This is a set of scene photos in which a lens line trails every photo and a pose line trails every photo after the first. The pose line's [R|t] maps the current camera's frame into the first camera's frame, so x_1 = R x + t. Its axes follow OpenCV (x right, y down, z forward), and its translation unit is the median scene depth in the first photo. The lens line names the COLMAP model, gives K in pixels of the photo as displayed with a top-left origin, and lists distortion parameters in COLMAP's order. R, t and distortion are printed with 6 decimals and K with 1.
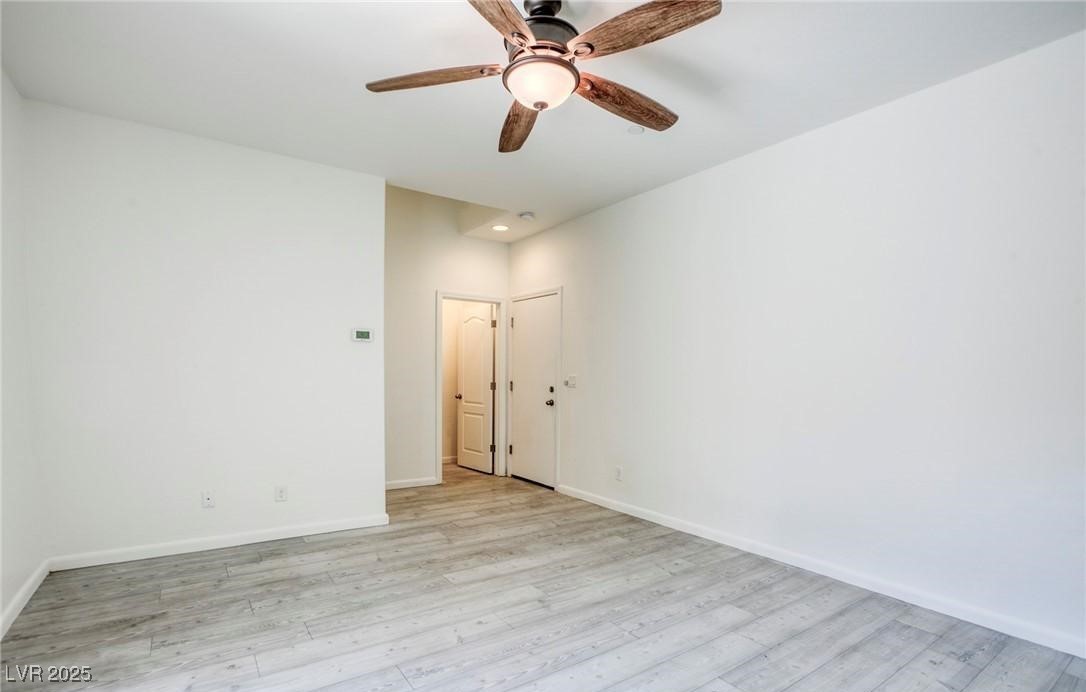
lens RADIAL K [[497.6, 0, 522.0], [0, 497.6, 405.8], [0, 0, 1]] dist [-0.024094, 0.000378]
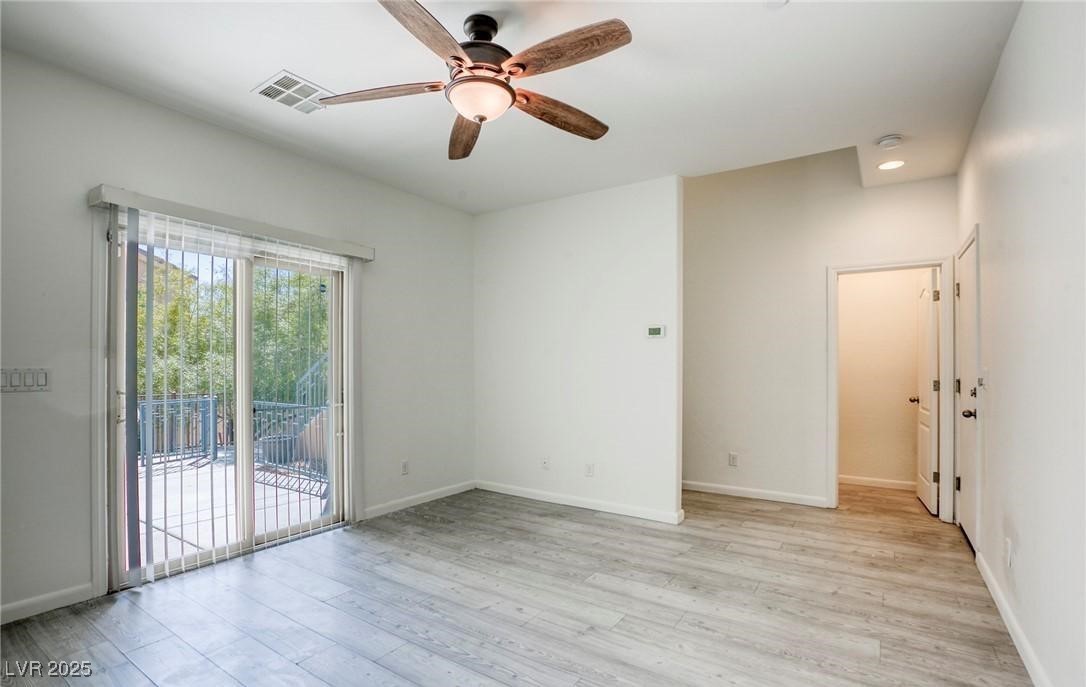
lens RADIAL K [[506.4, 0, 542.7], [0, 506.4, 368.7], [0, 0, 1]] dist [-0.054260, 0.028251]
pose [[0.393227, -0.012466, -0.919357, 0.659714], [-0.051124, 0.998065, -0.035401, -0.020999], [0.918019, 0.060922, 0.391828, 0.442691]]
